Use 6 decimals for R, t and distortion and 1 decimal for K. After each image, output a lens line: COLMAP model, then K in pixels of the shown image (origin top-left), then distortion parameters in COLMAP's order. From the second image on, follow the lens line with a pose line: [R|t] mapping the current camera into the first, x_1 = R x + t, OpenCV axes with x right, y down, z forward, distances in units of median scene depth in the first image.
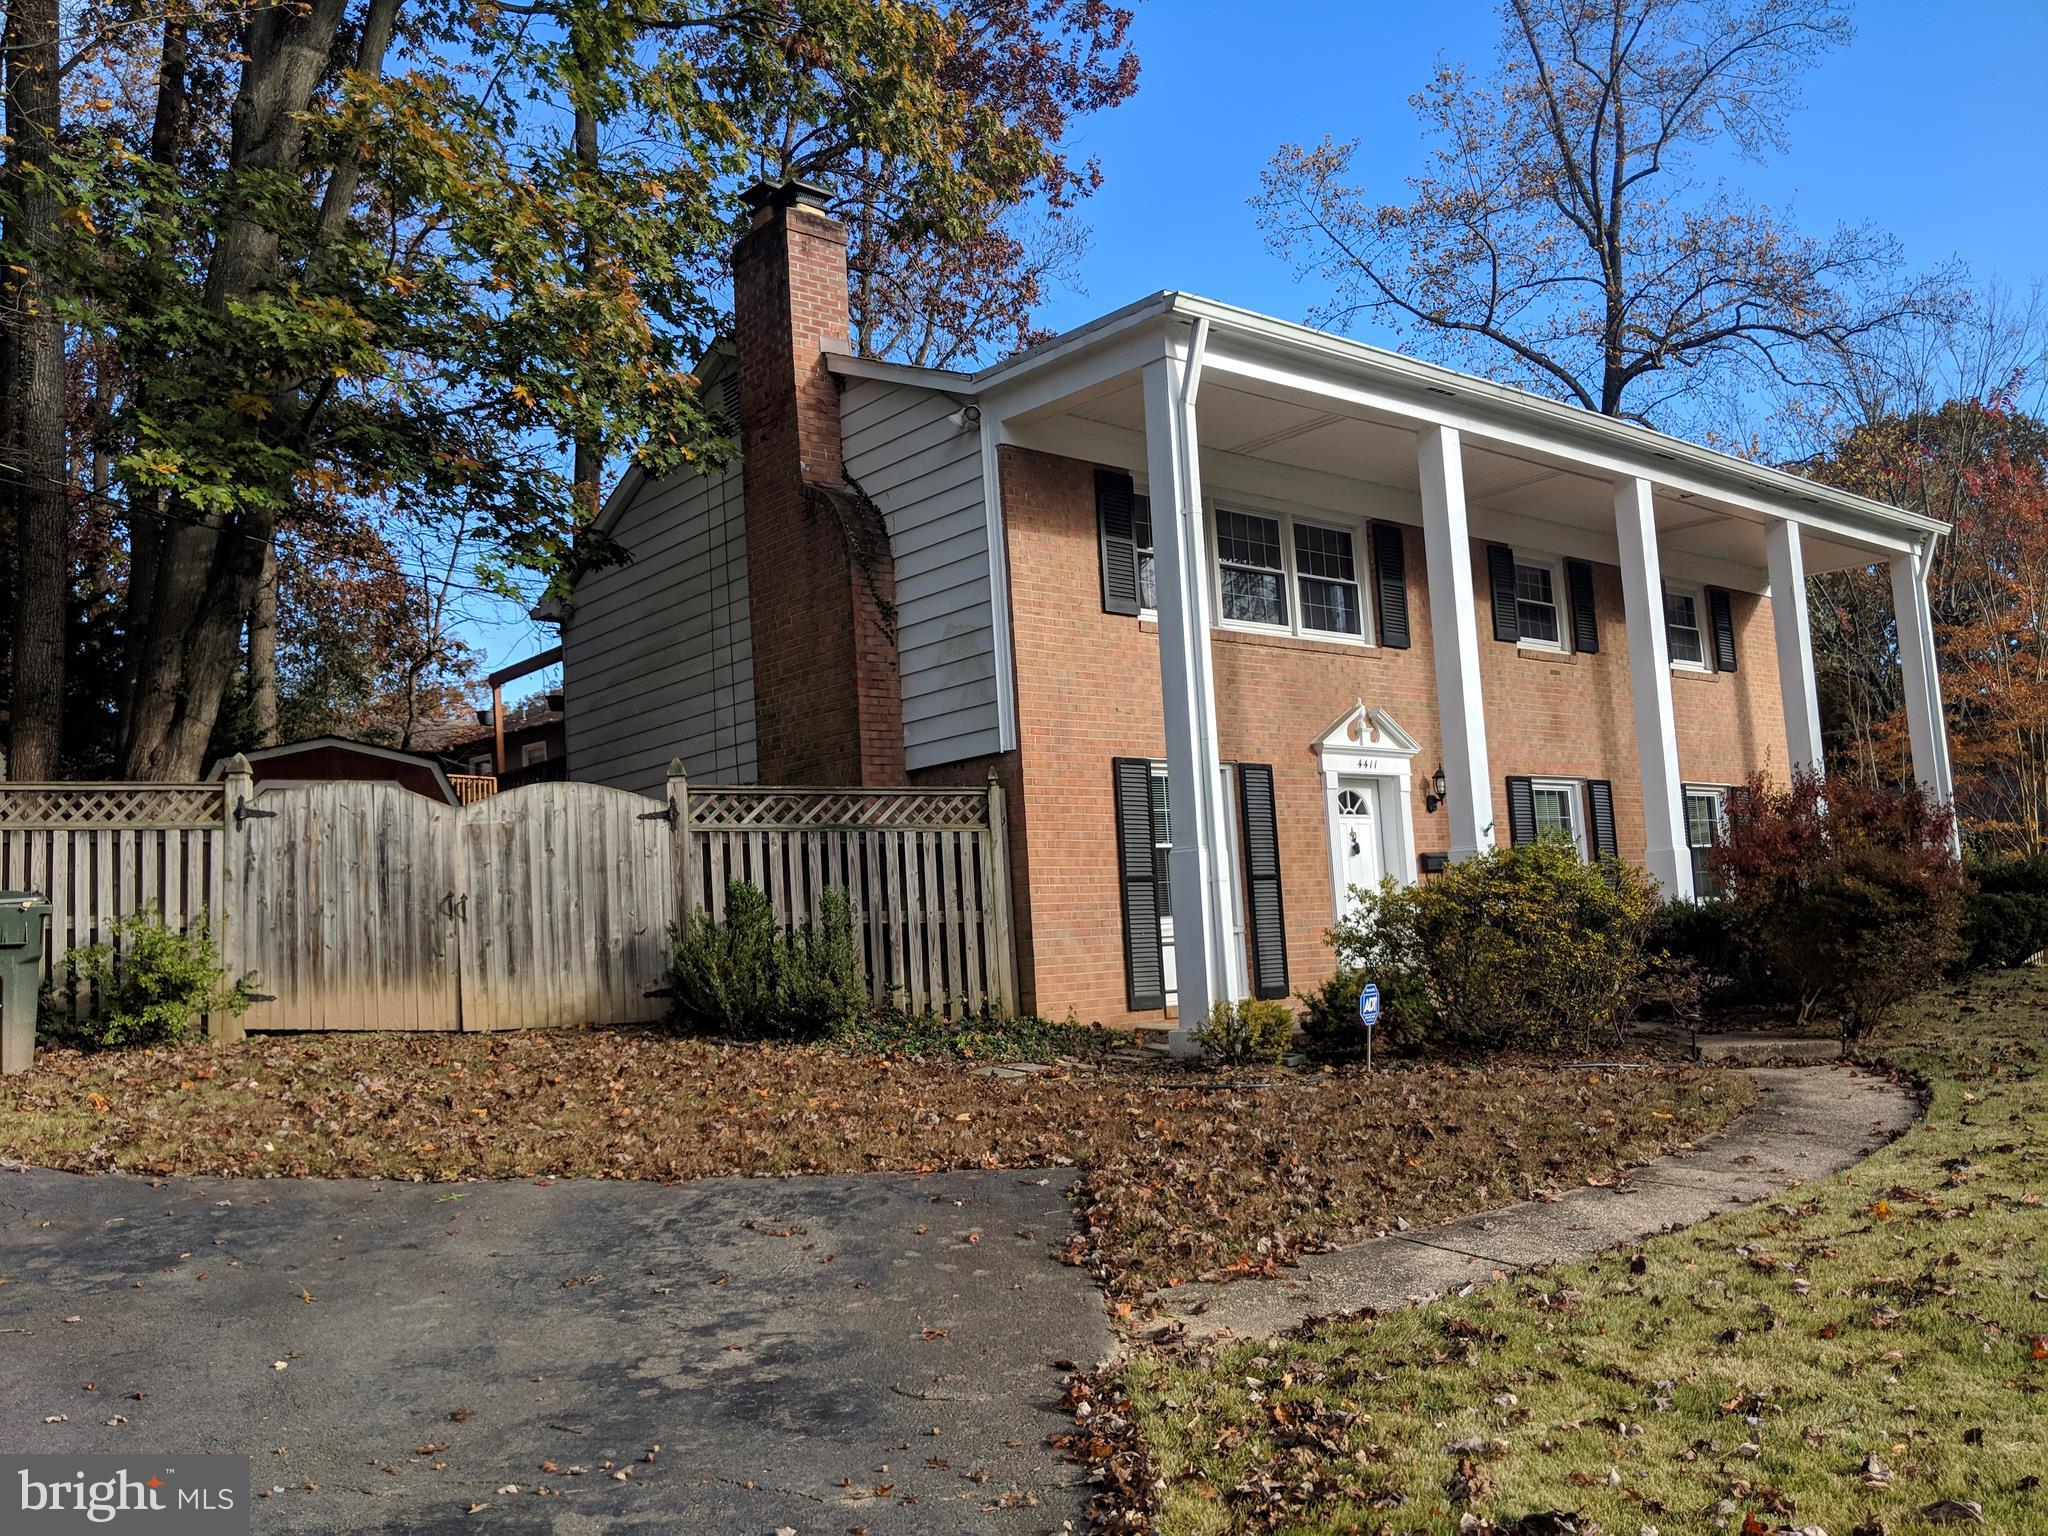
lens RADIAL K [[1597.5, 0, 1023.4], [0, 1597.5, 764.6], [0, 0, 1]] dist [-0.002213, -0.045756]
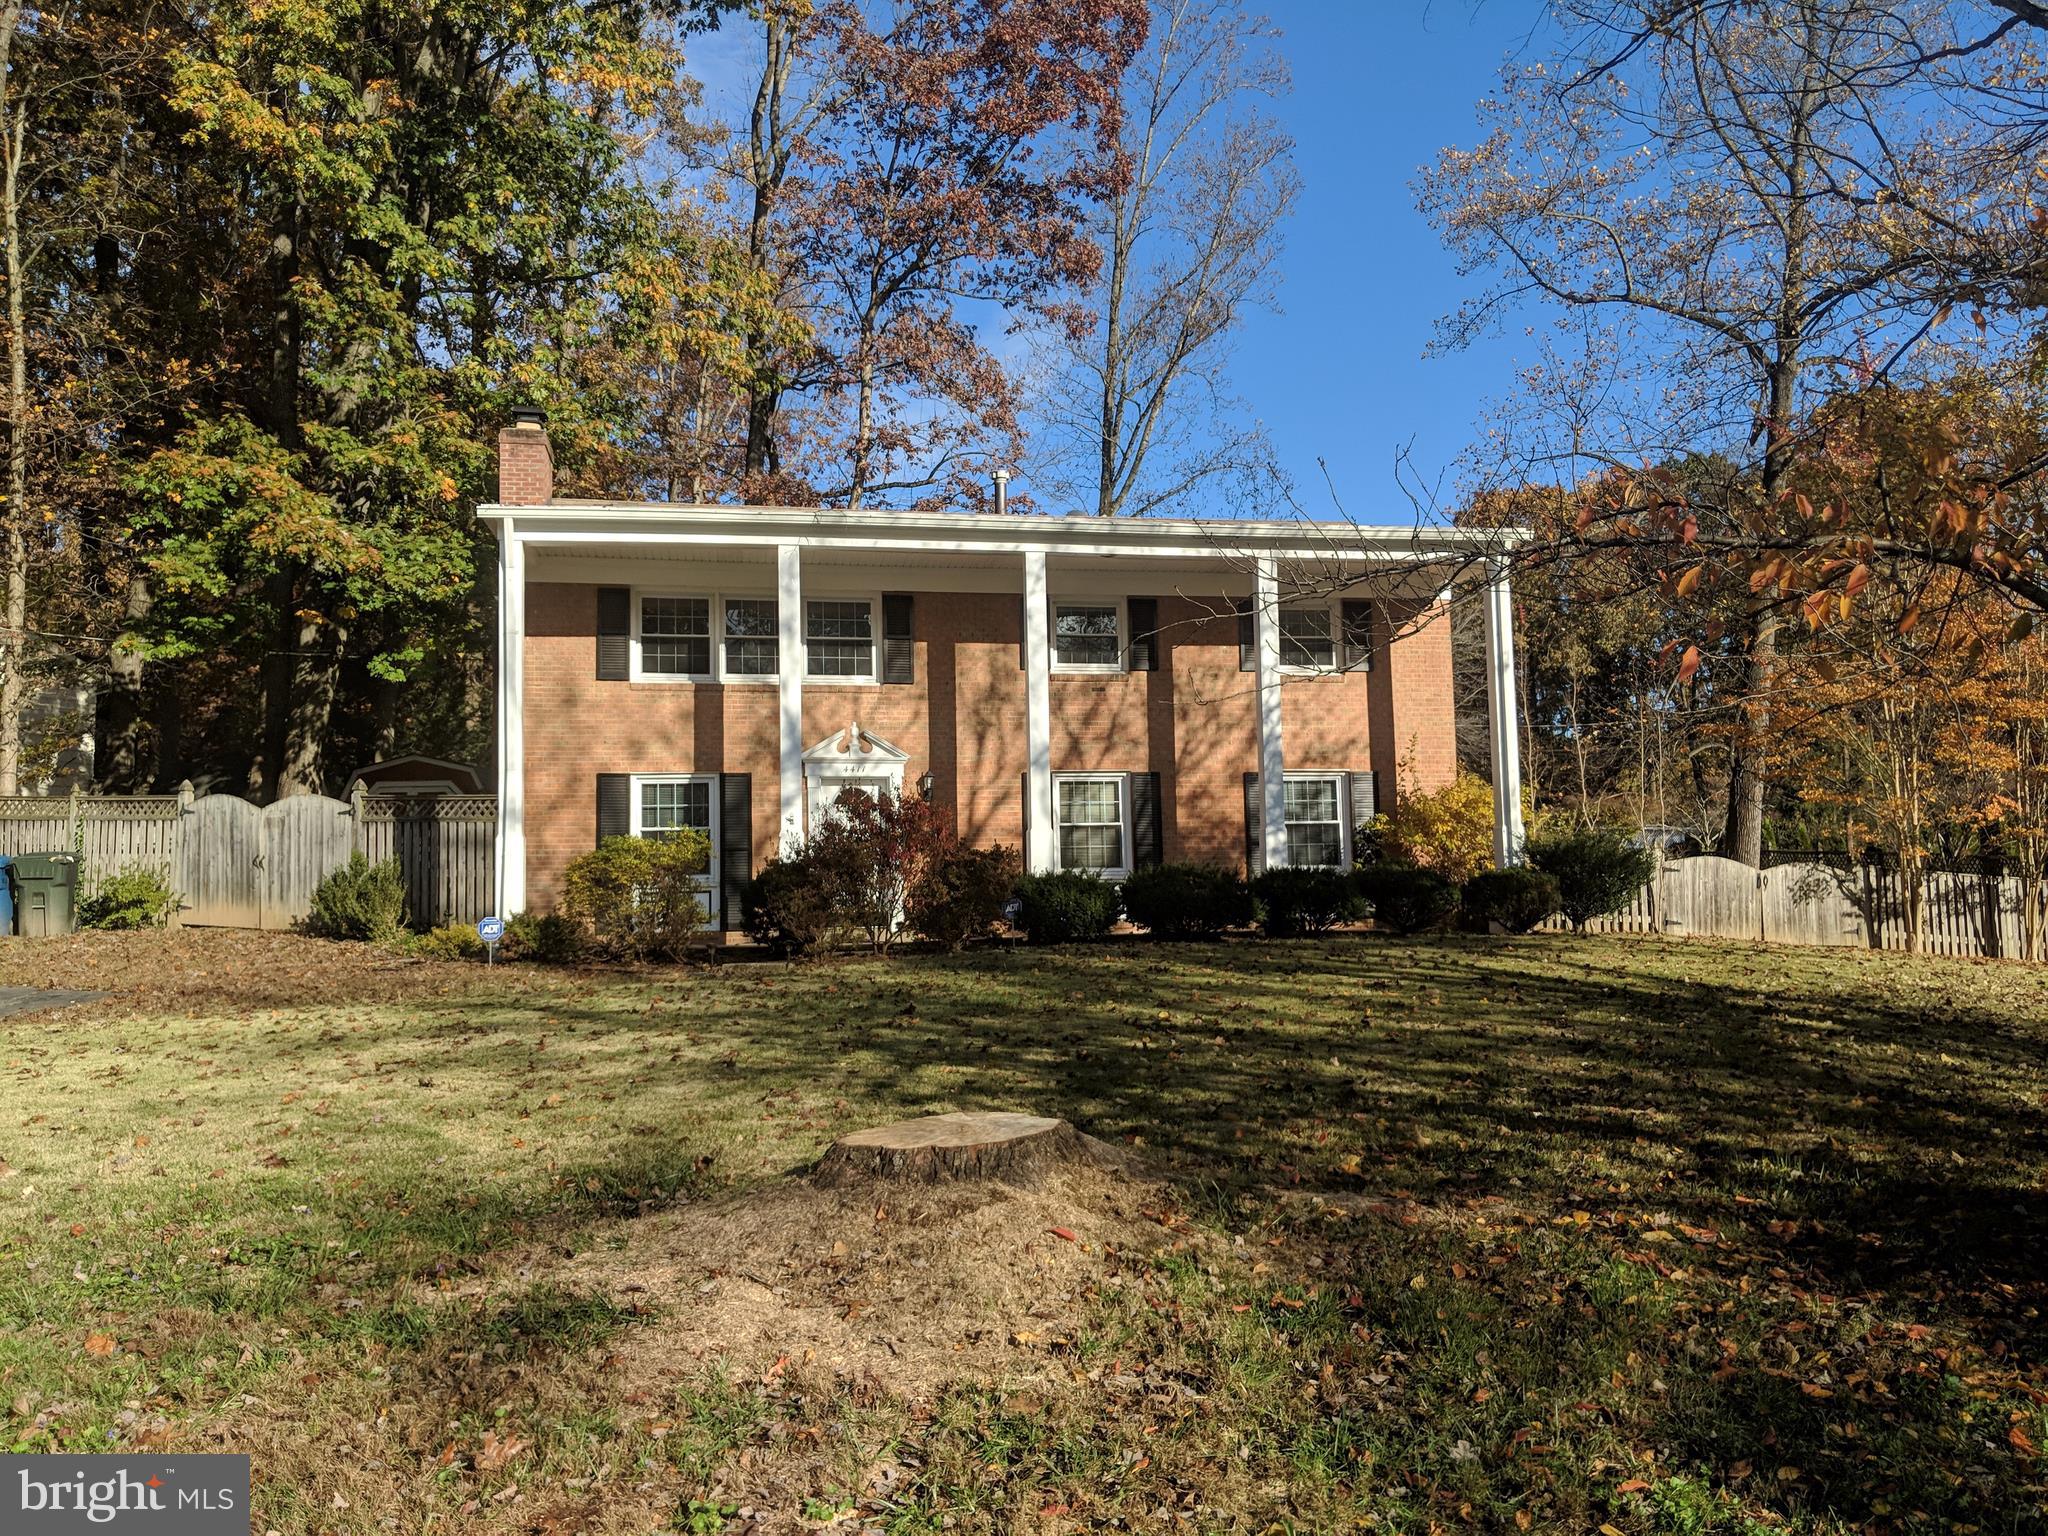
lens RADIAL K [[1597.5, 0, 1022.7], [0, 1597.5, 772.9], [0, 0, 1]] dist [-0.002213, -0.045756]
pose [[0.881991, -0.012858, -0.471091, 1.266819], [0.025413, 0.999471, 0.020300, -0.028543], [0.470581, -0.029876, 0.881851, -0.207352]]
